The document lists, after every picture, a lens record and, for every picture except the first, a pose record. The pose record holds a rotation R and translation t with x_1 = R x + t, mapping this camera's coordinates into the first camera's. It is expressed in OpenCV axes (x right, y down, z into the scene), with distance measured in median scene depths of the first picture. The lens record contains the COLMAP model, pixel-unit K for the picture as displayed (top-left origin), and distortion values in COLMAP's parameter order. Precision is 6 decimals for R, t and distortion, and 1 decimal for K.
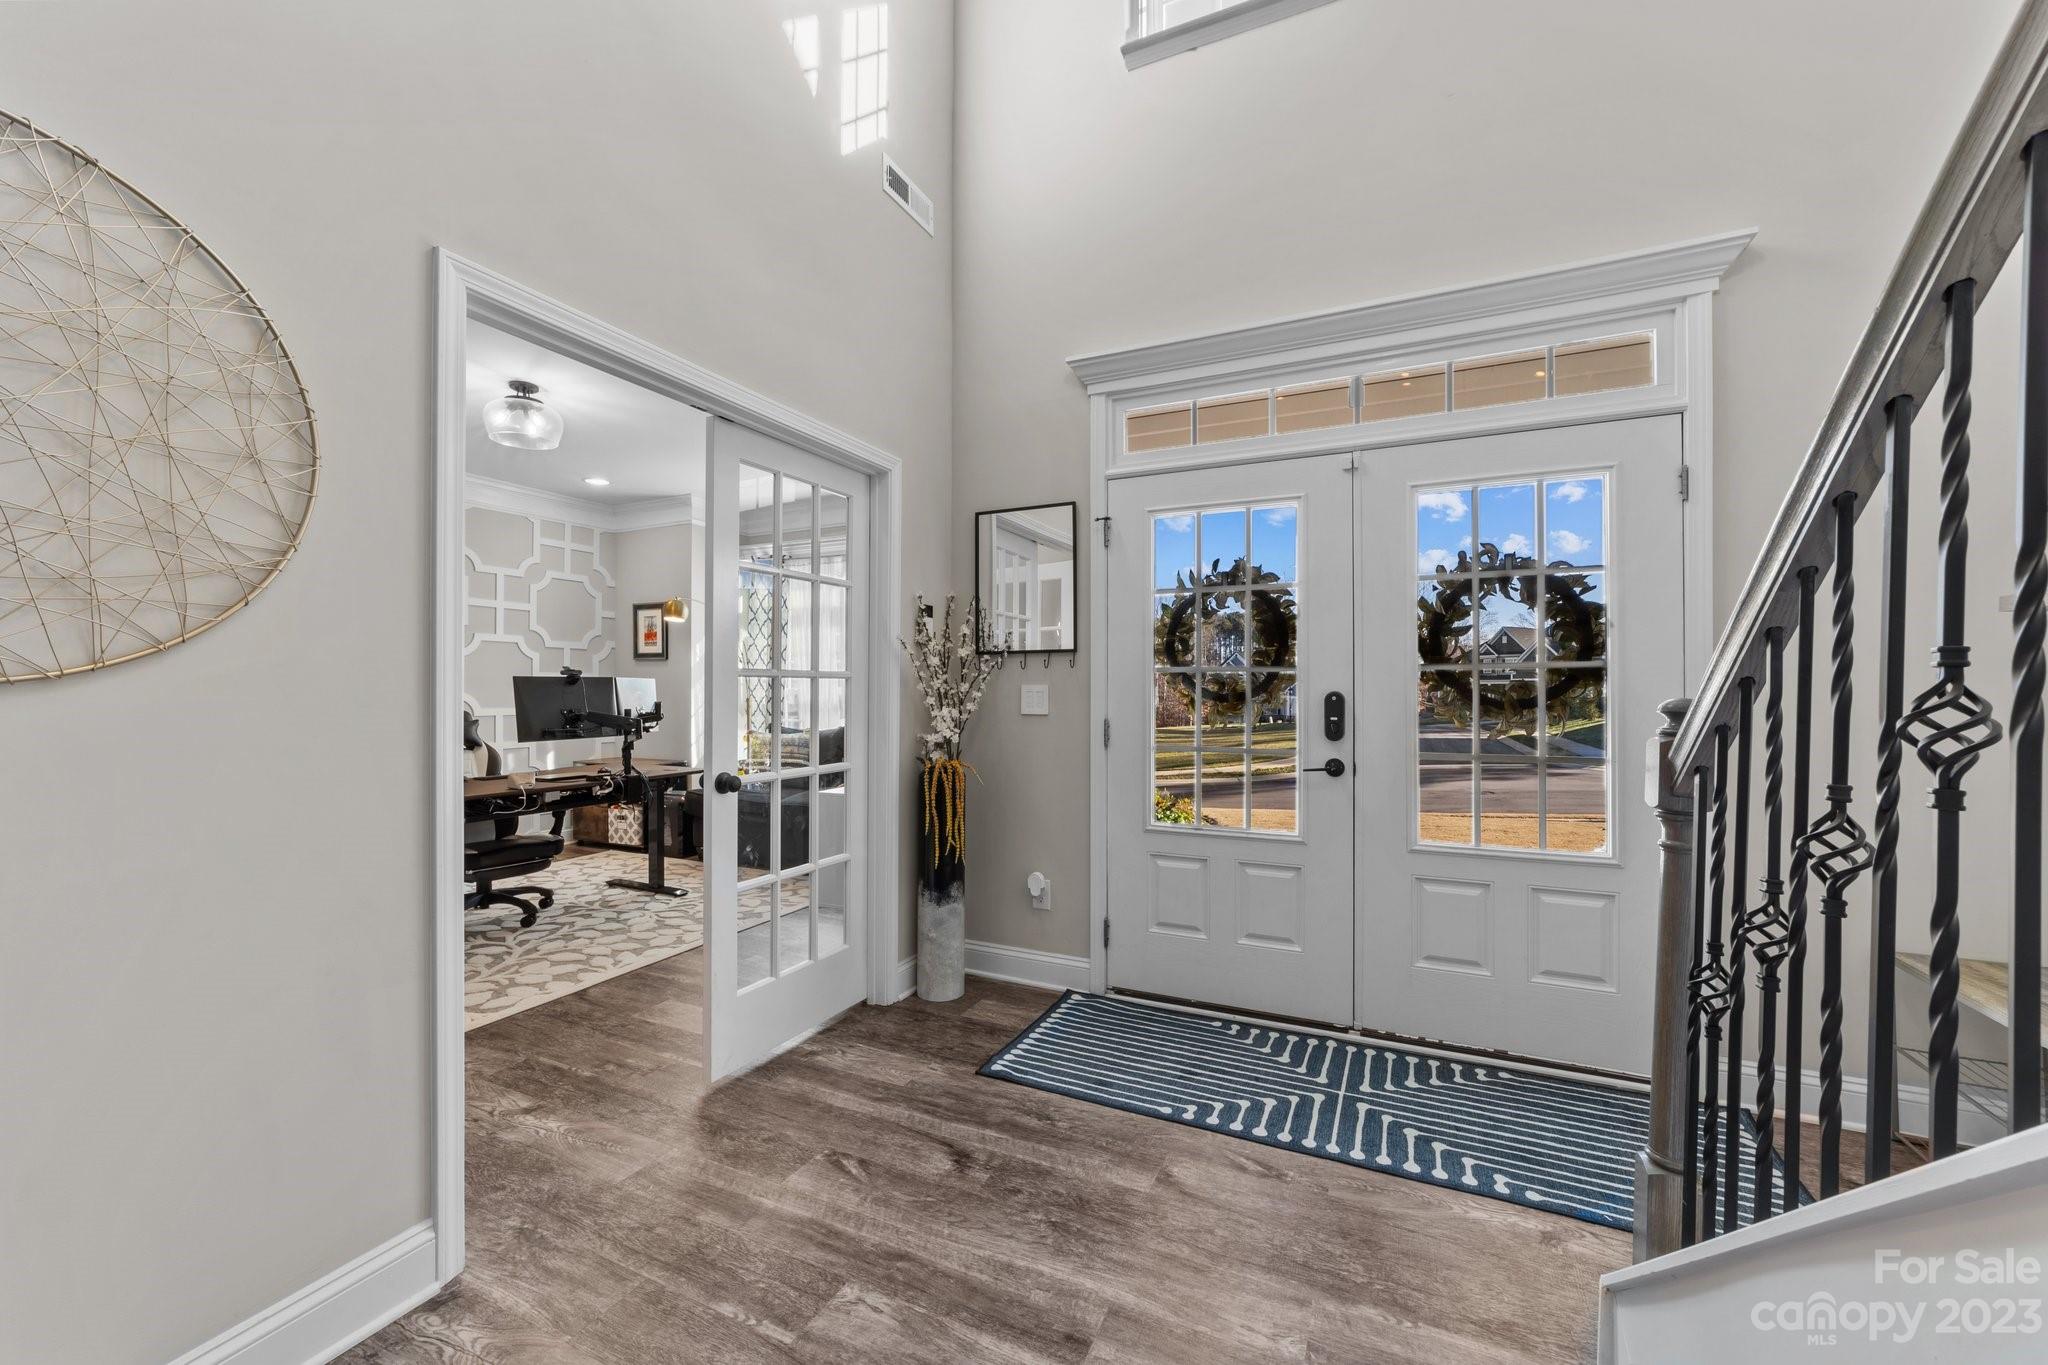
lens RADIAL K [[788.5, 0, 1027.0], [0, 788.5, 682.6], [0, 0, 1]] dist [-0.017966, 0.008518]
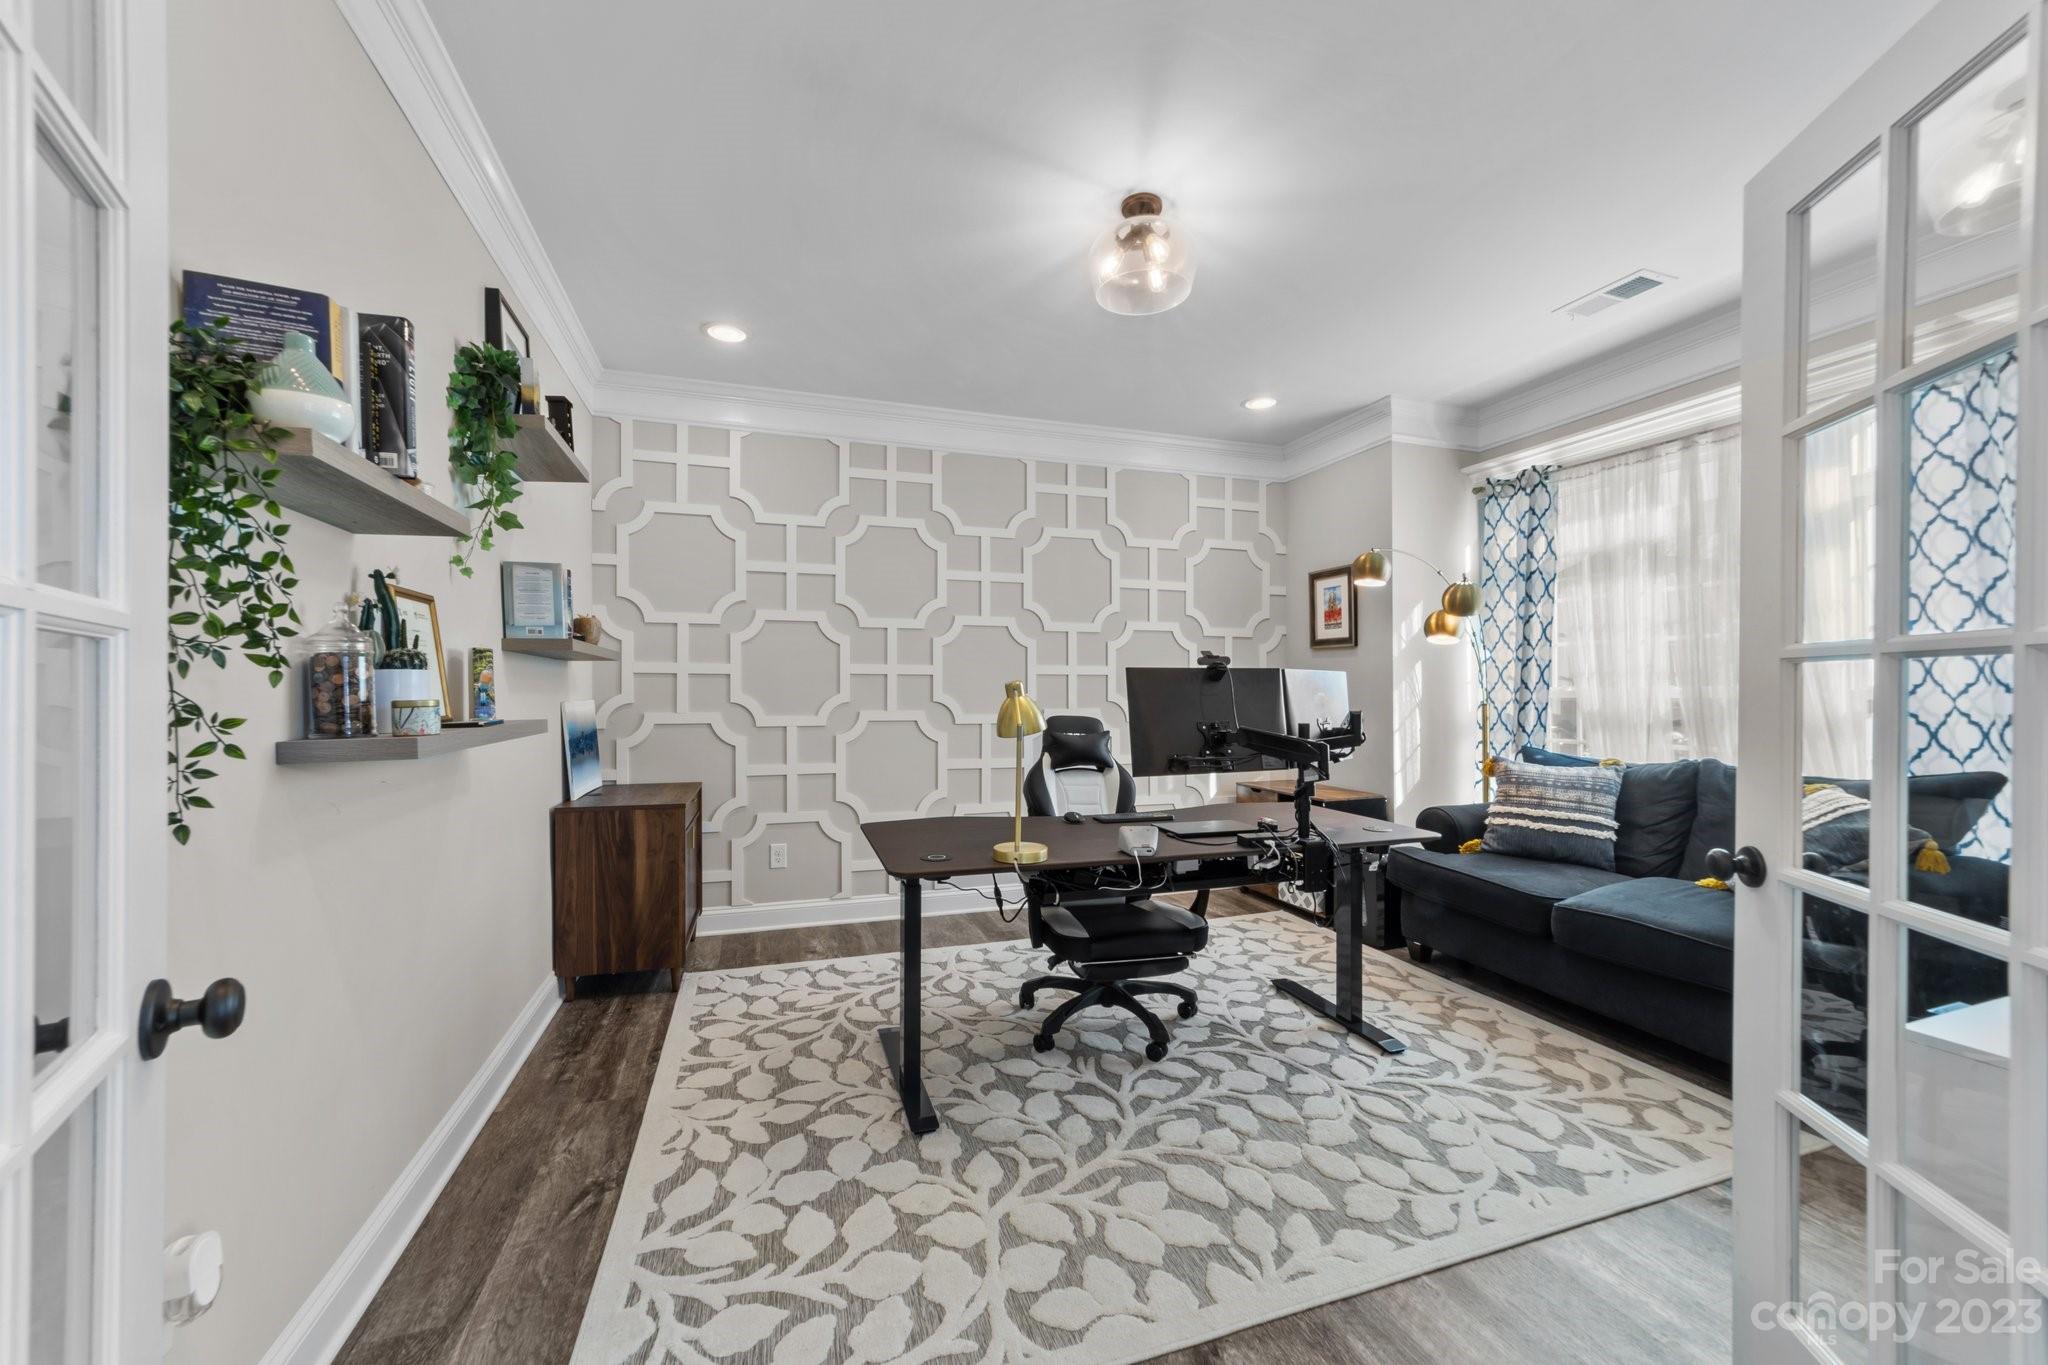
lens RADIAL K [[788.5, 0, 1027.0], [0, 788.5, 682.6], [0, 0, 1]] dist [-0.017966, 0.008518]
pose [[0.691894, -0.005379, -0.721979, -0.228784], [0.004500, 0.999985, -0.003137, 0.004890], [0.721985, -0.001078, 0.691908, 0.447705]]
